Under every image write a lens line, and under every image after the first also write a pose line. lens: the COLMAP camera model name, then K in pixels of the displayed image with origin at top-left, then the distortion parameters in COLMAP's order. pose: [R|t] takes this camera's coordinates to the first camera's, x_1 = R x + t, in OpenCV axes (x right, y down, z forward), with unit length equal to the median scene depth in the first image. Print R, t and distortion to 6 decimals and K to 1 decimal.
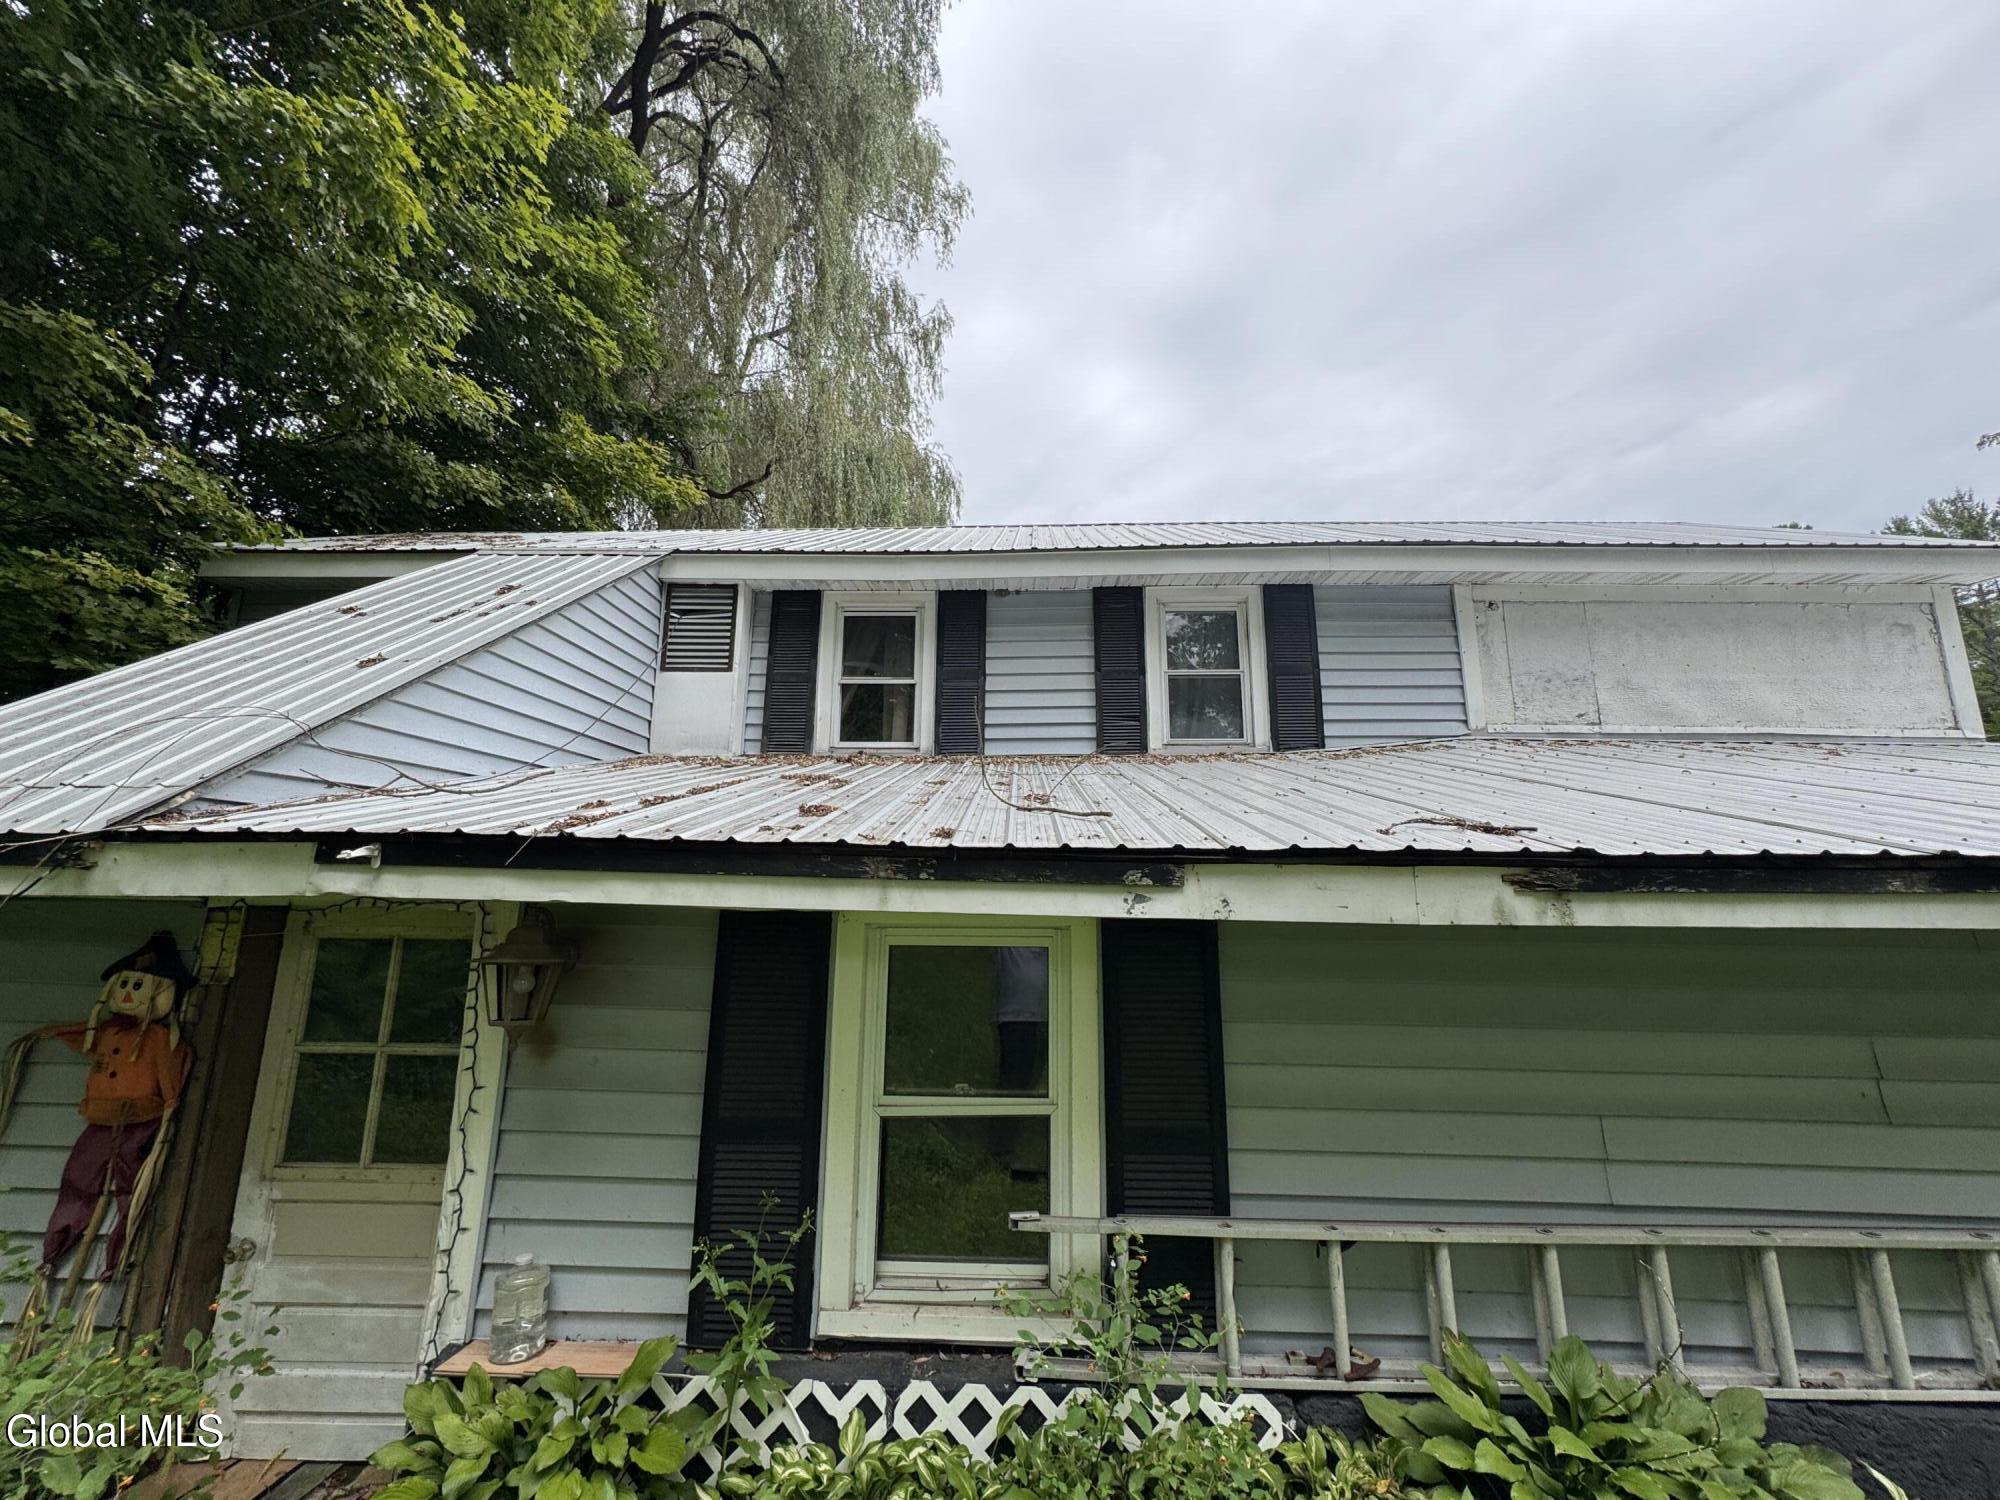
lens RADIAL K [[790.9, 0, 1000.0], [0, 790.9, 750.0], [0, 0, 1]] dist [-0.007217, 0.000718]
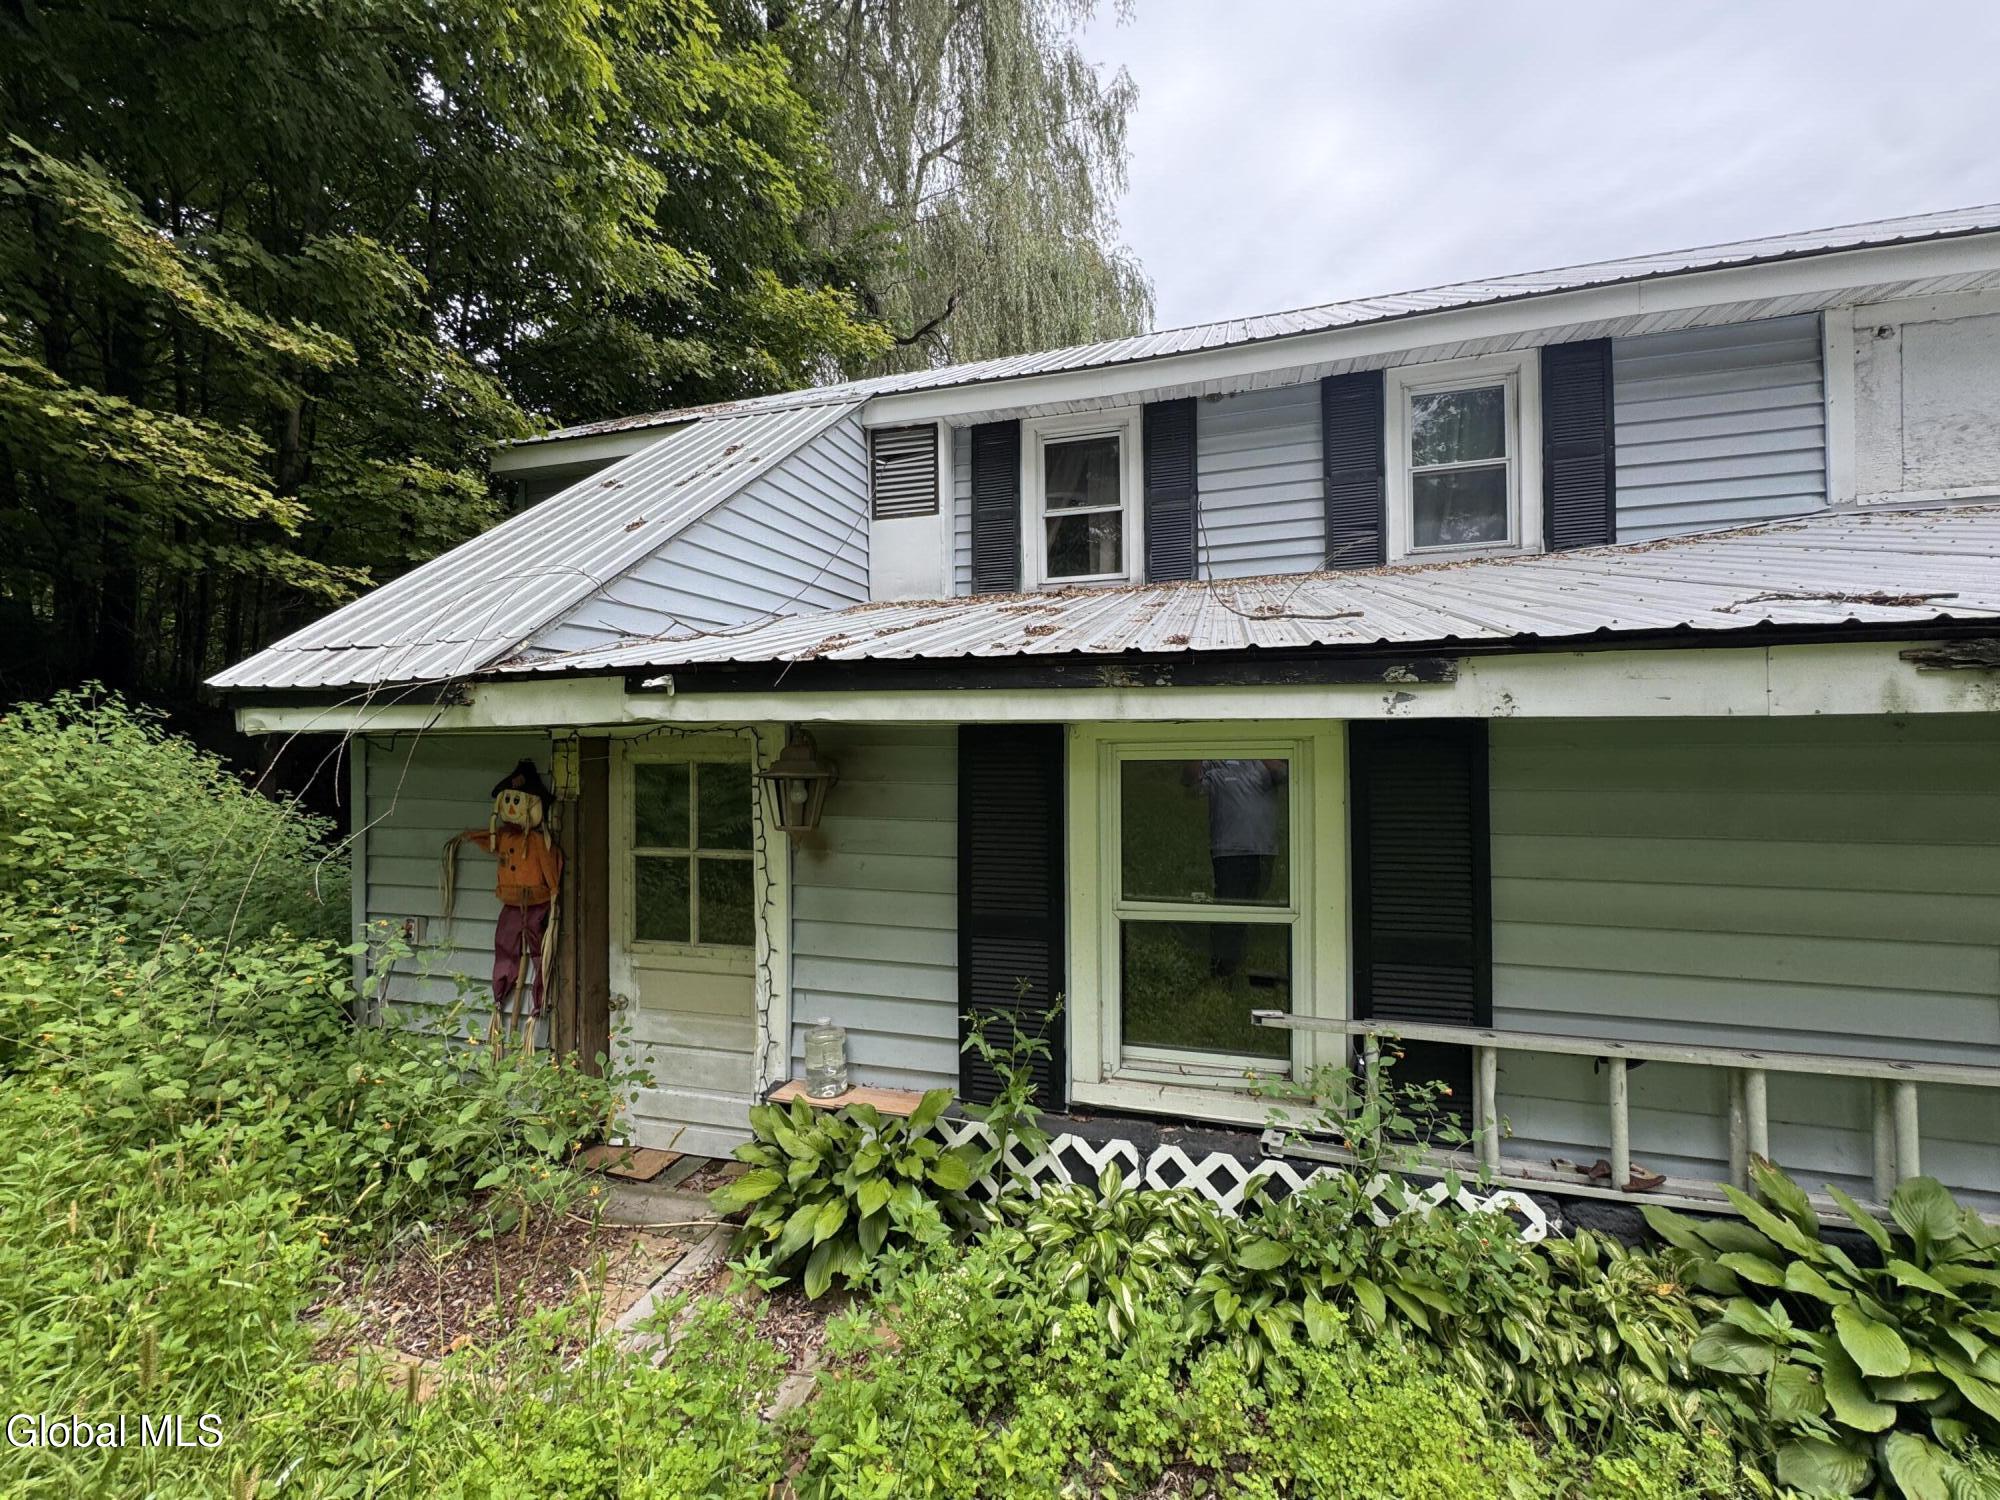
lens RADIAL K [[790.9, 0, 1000.0], [0, 790.9, 750.0], [0, 0, 1]] dist [-0.007217, 0.000718]
pose [[0.968110, -0.018721, -0.249824, -0.038986], [0.065261, 0.981620, 0.179340, 0.045408], [0.241874, -0.189924, 0.951538, 0.006742]]
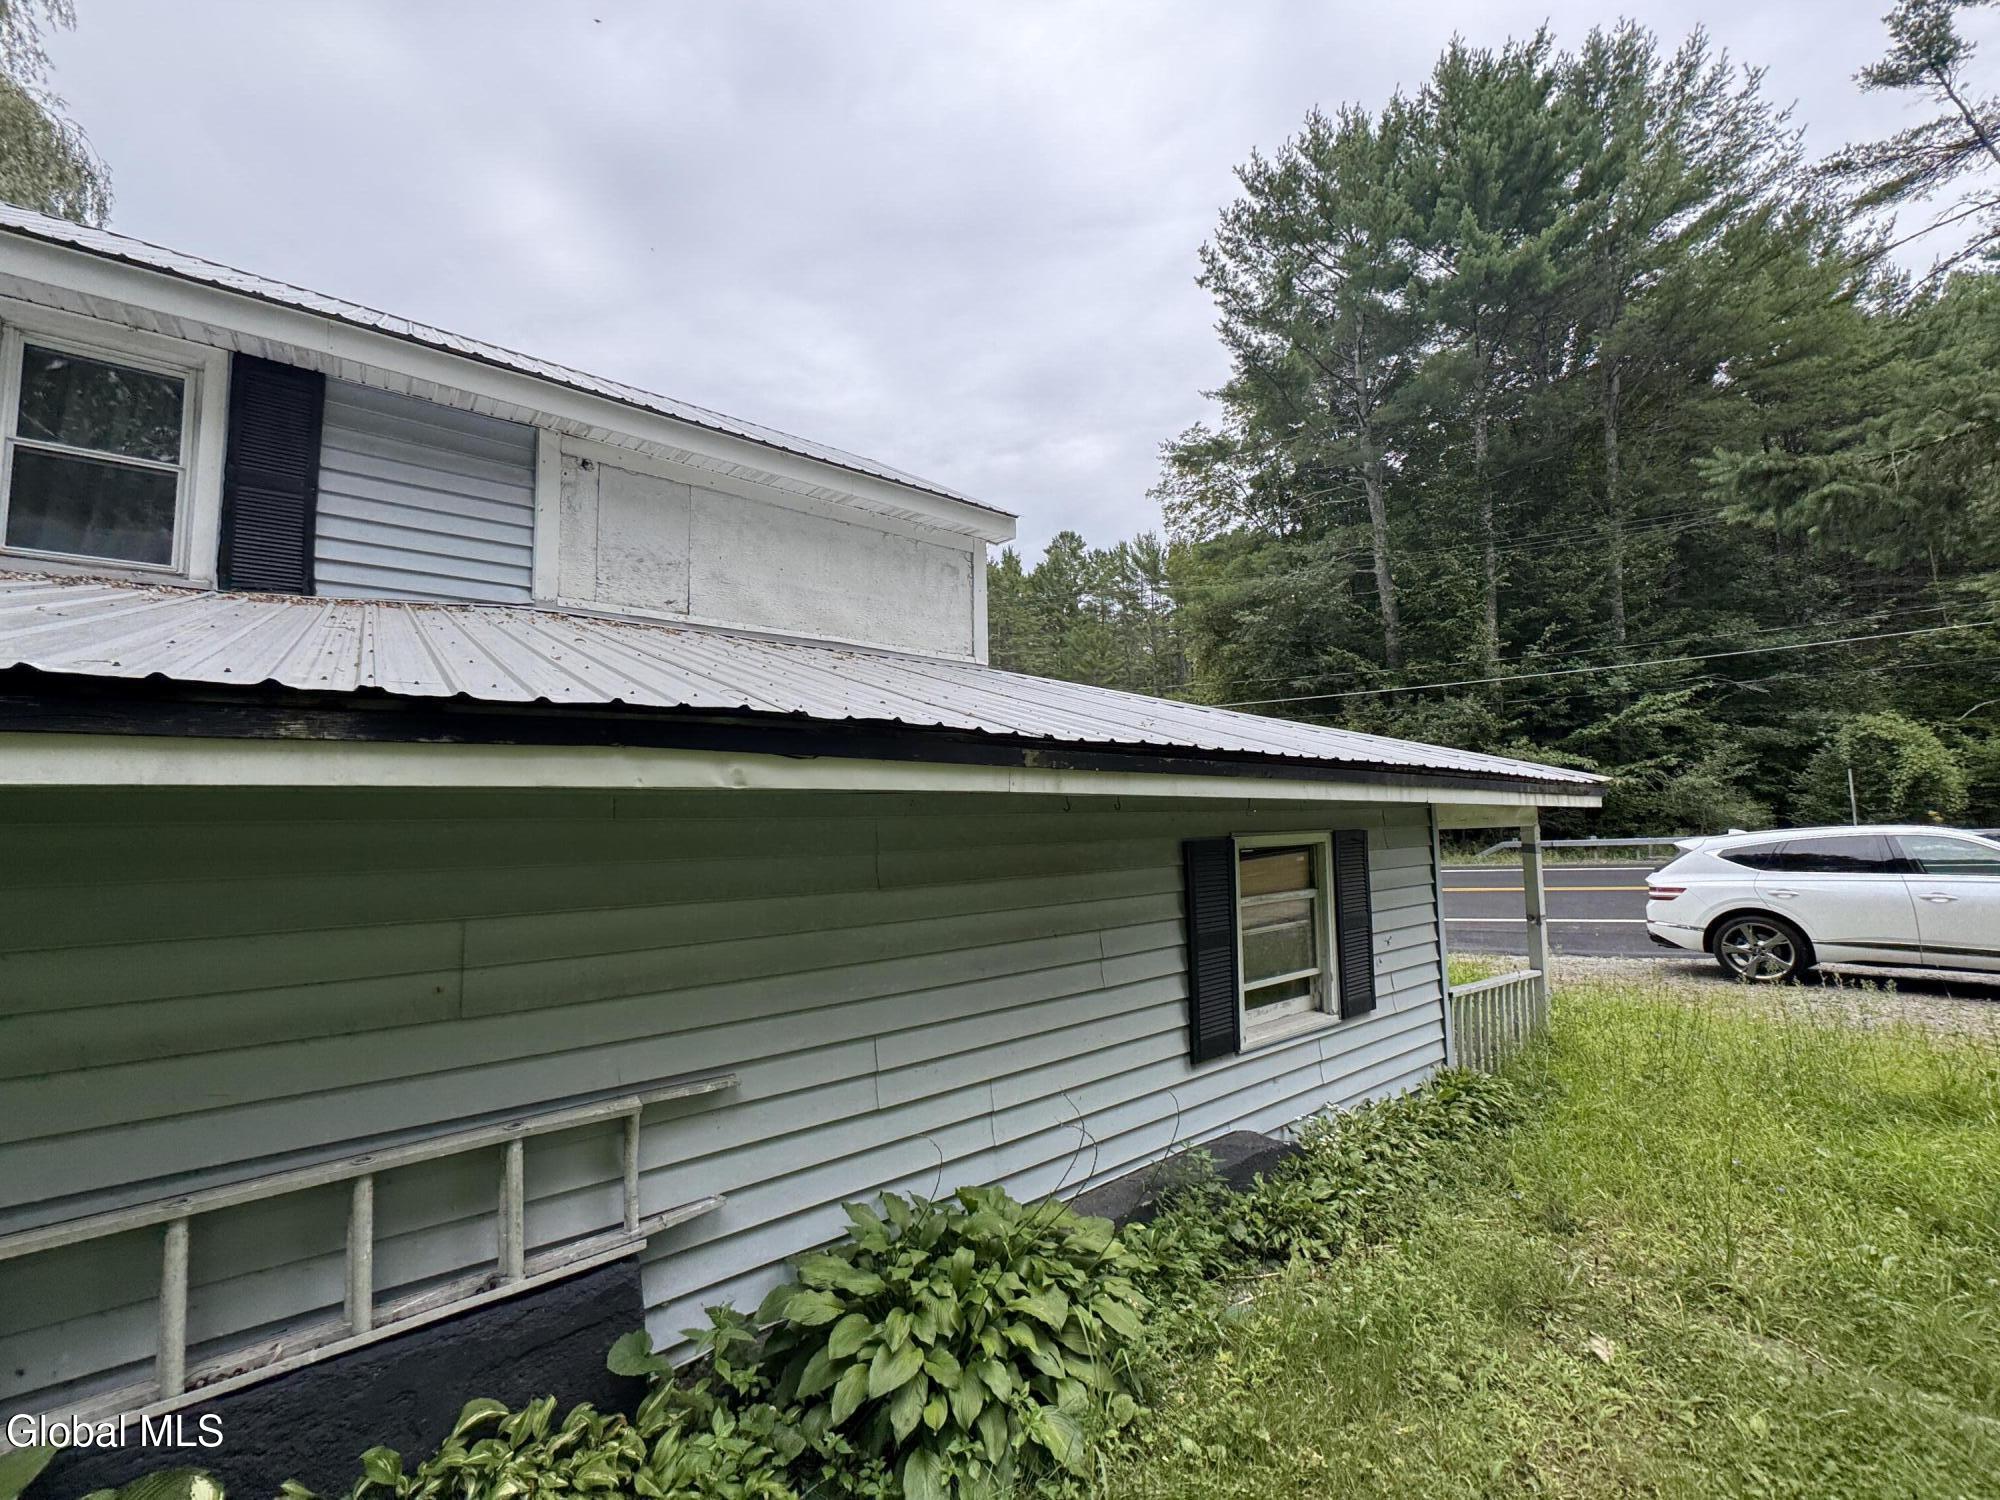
lens RADIAL K [[790.9, 0, 1000.0], [0, 790.9, 750.0], [0, 0, 1]] dist [-0.007217, 0.000718]
pose [[0.759212, 0.027308, 0.650271, 0.934849], [-0.096446, 0.992809, 0.070912, 0.059940], [-0.643658, -0.116553, 0.756386, -0.002756]]
